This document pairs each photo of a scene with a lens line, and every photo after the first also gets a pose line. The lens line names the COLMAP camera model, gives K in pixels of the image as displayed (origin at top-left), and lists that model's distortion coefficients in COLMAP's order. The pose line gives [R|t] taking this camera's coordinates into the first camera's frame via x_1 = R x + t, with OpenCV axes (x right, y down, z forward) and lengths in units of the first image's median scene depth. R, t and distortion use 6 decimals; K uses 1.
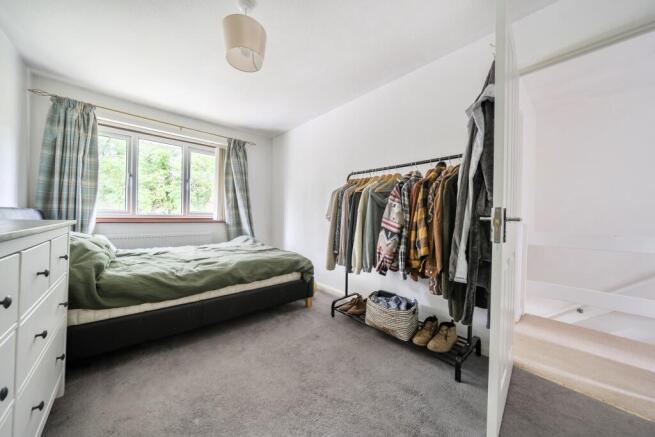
lens RADIAL K [[222.2, 0, 324.8], [0, 222.2, 219.1], [0, 0, 1]] dist [-0.012839, -0.000050]
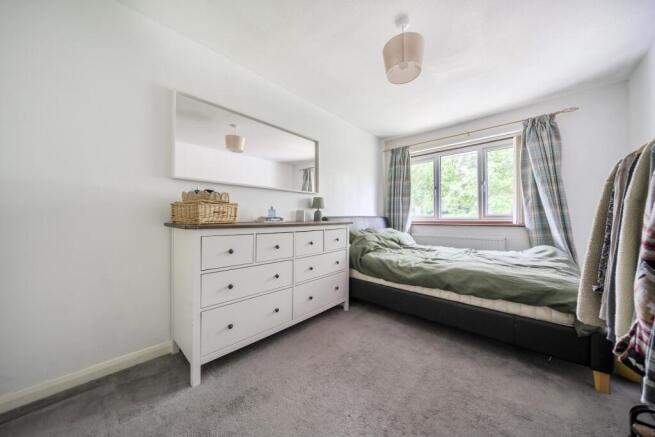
lens RADIAL K [[222.2, 0, 324.8], [0, 222.2, 219.1], [0, 0, 1]] dist [-0.012839, -0.000050]
pose [[0.080418, -0.016140, -0.996631, 0.370963], [-0.006472, 0.999839, -0.016714, 0.007049], [0.996740, 0.007794, 0.080301, 0.294982]]
